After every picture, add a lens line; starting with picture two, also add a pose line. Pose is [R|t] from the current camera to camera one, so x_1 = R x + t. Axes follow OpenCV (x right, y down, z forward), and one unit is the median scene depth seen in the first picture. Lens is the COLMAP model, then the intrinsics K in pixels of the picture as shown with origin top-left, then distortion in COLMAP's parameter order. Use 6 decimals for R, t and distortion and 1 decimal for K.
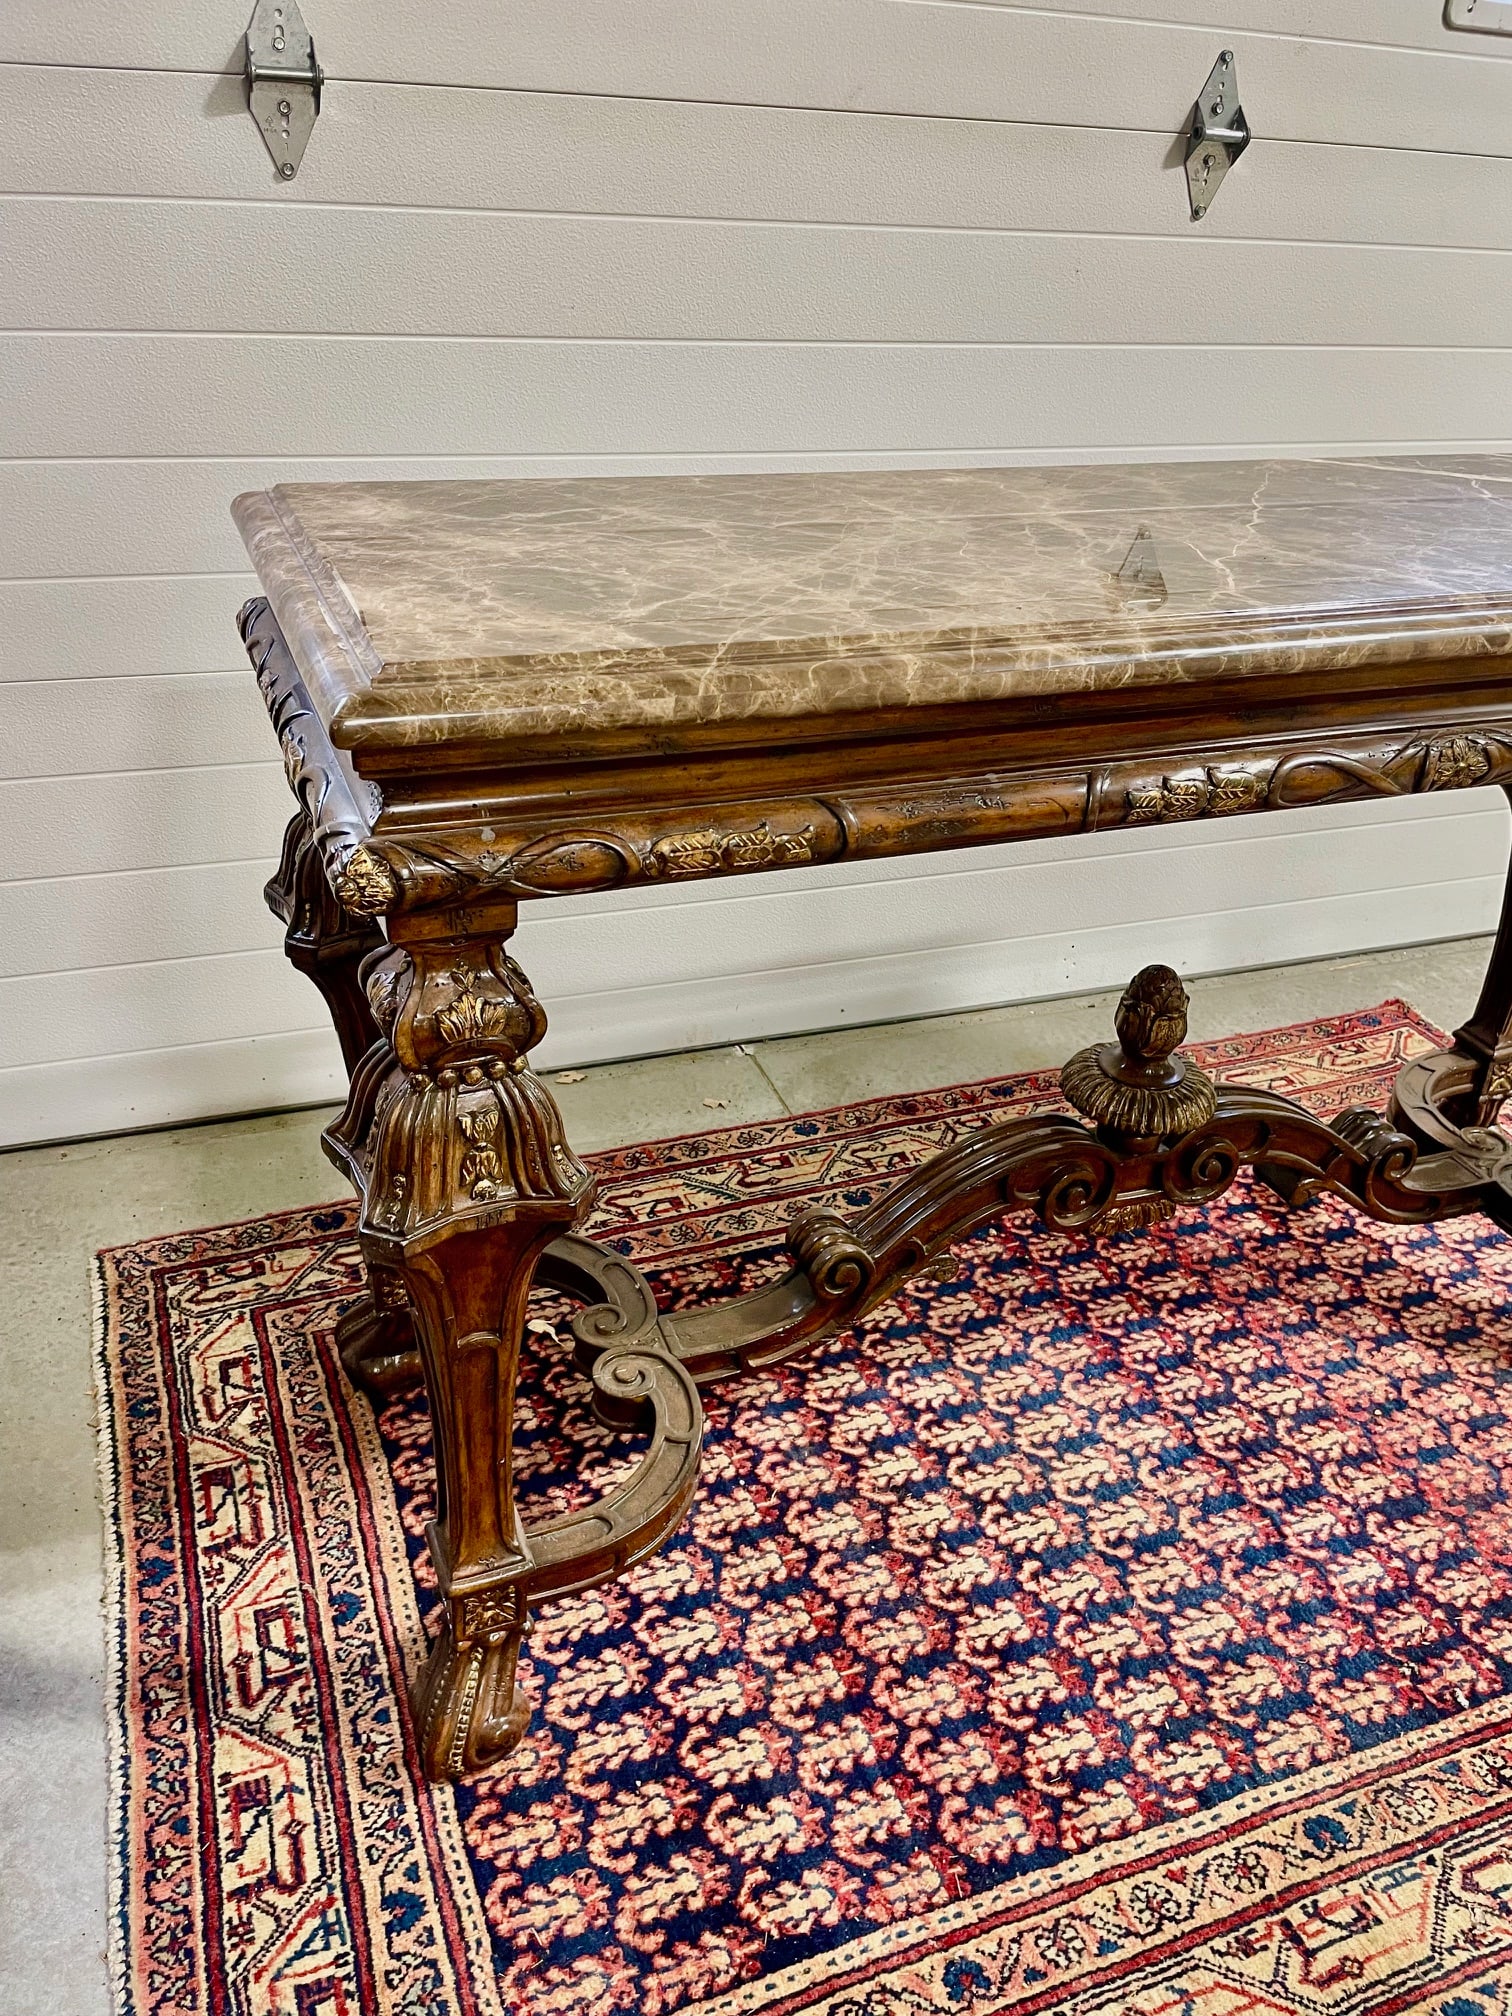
lens RADIAL K [[1546.9, 0, 739.6], [0, 1546.9, 999.6], [0, 0, 1]] dist [0.067063, -0.105522]
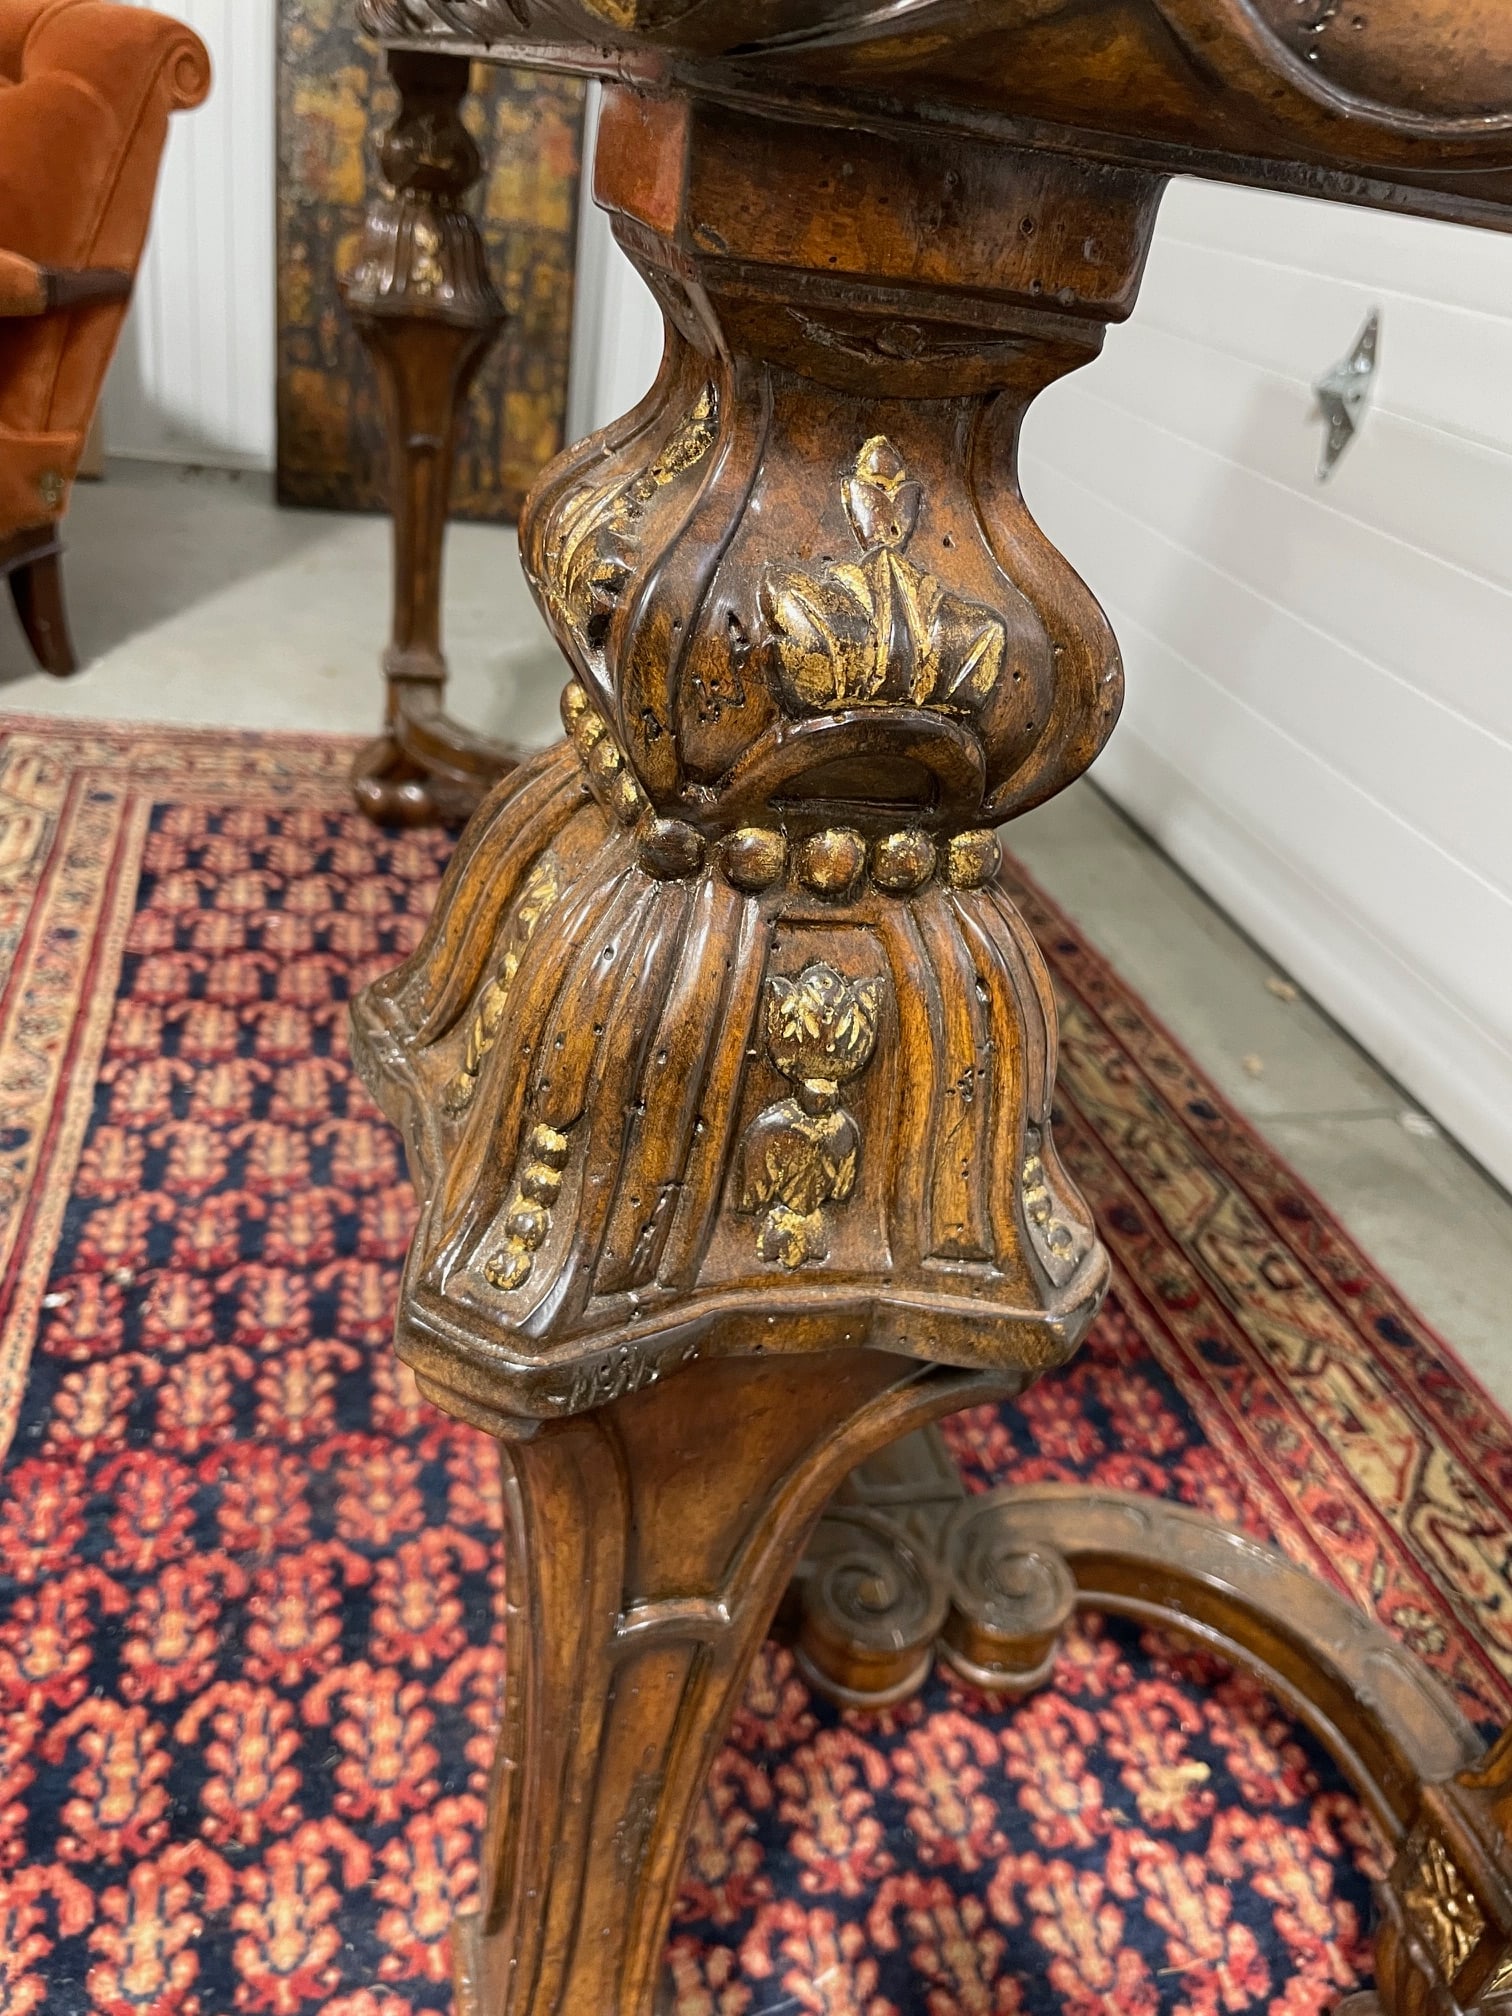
lens RADIAL K [[1546.9, 0, 744.1], [0, 1546.9, 994.4], [0, 0, 1]] dist [0.067063, -0.105522]
pose [[-0.132599, 0.430860, -0.892624, 1.013249], [-0.605055, 0.678122, 0.417204, -0.180638], [0.785064, 0.595407, 0.170776, 1.013971]]
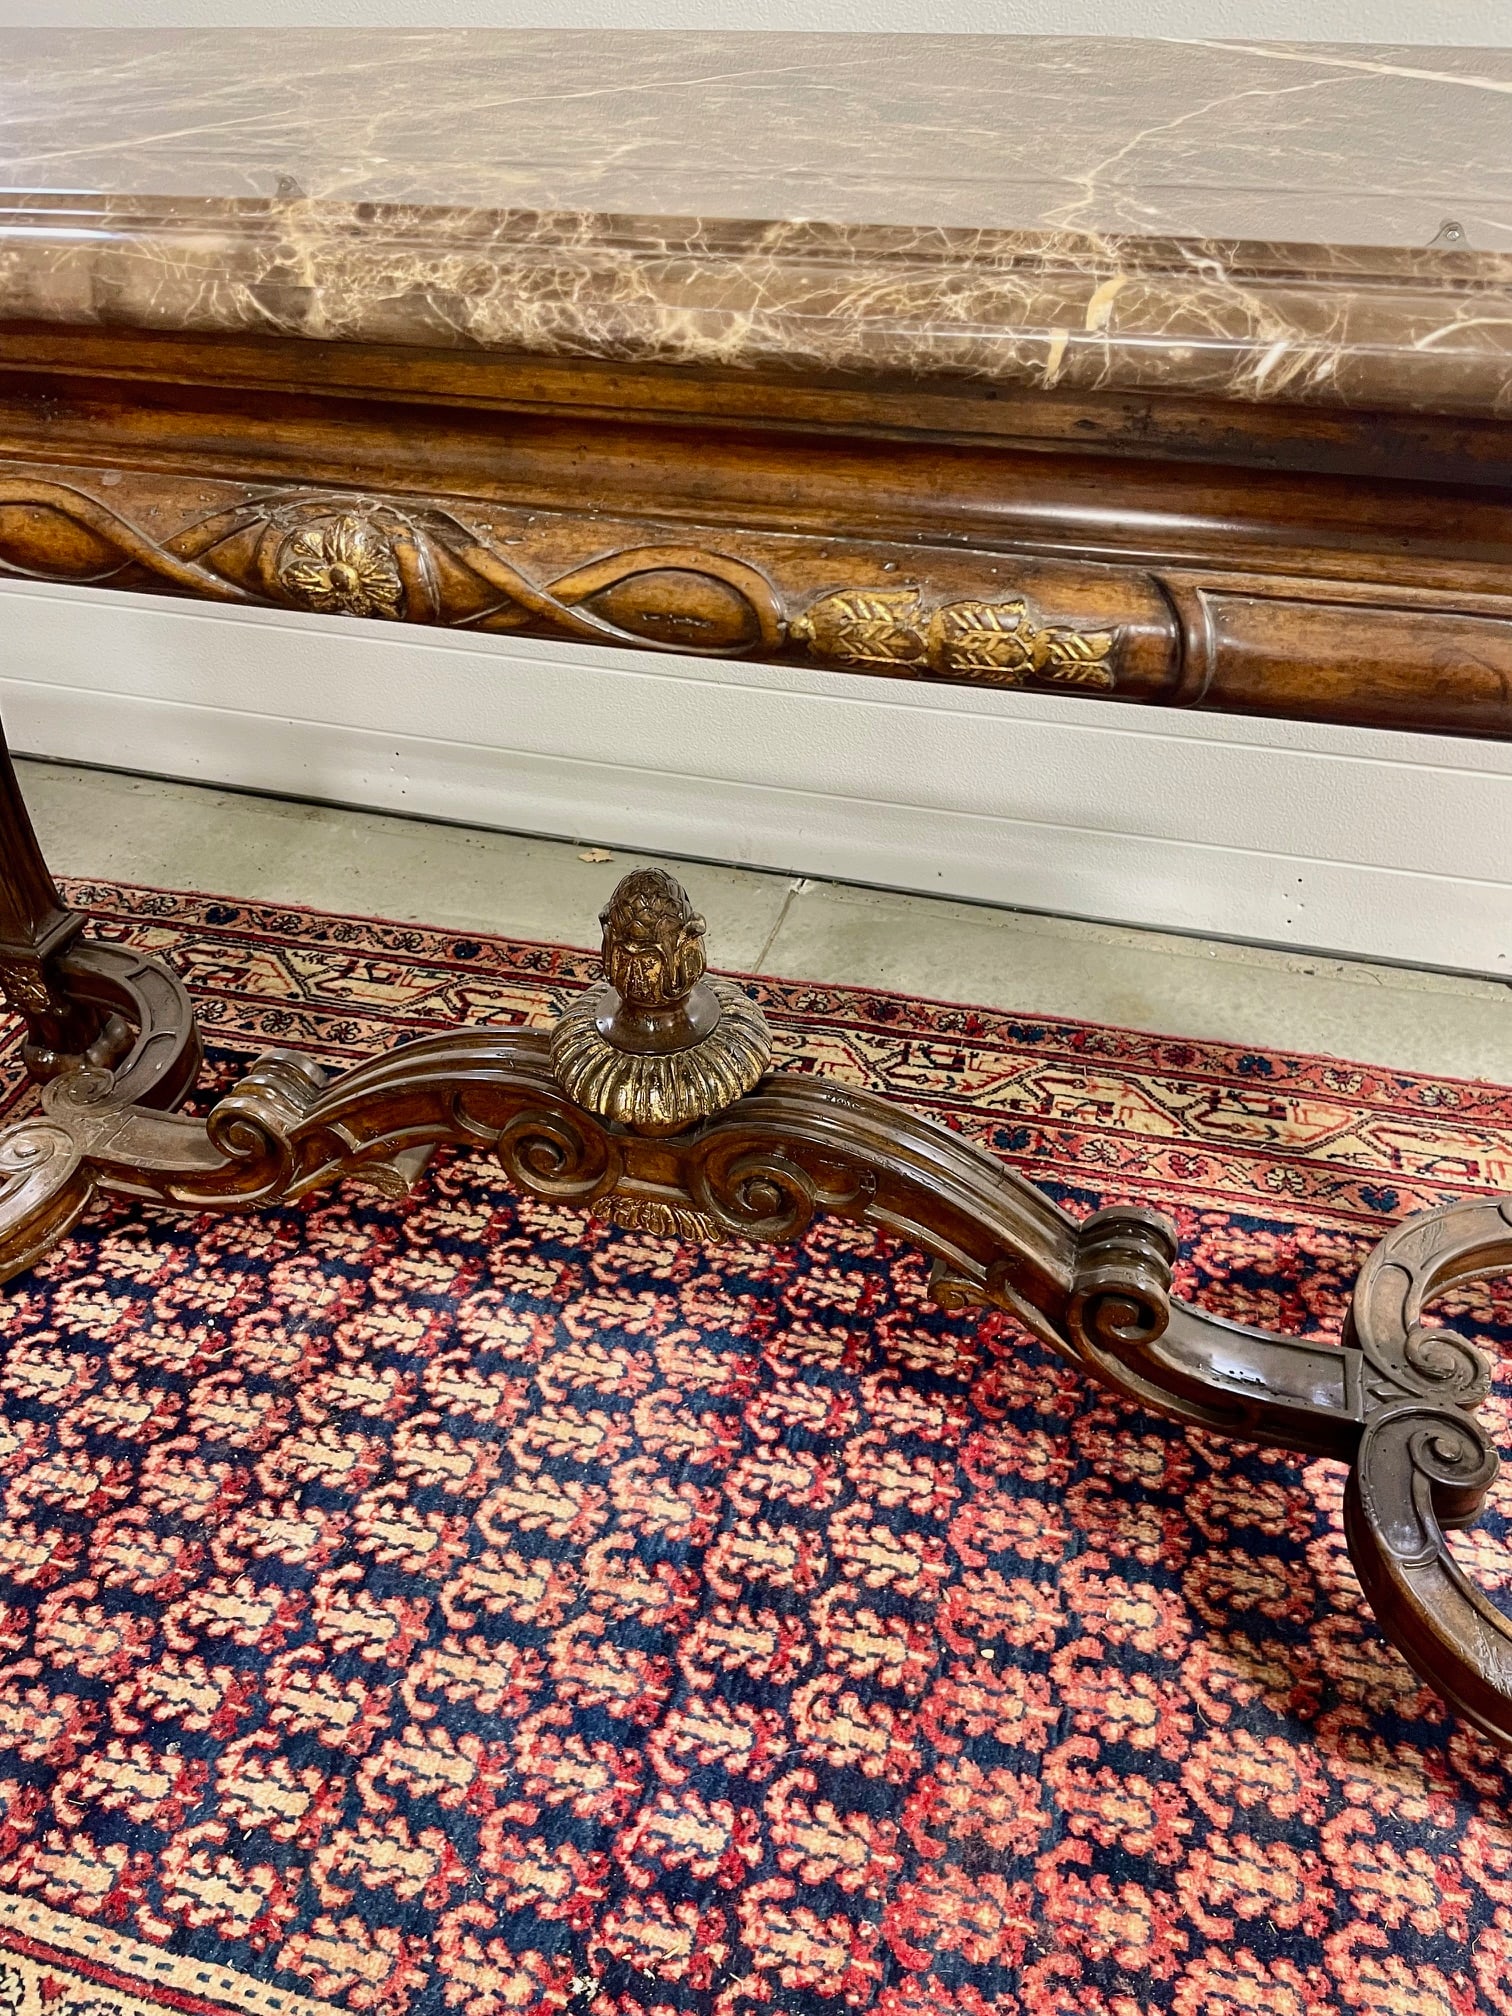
lens RADIAL K [[1546.9, 0, 755.4], [0, 1546.9, 1003.8], [0, 0, 1]] dist [0.067063, -0.105522]
pose [[0.796740, 0.319565, -0.512917, 0.683737], [-0.243166, 0.946533, 0.212002, -0.121165], [0.553242, -0.044187, 0.831848, 0.502813]]
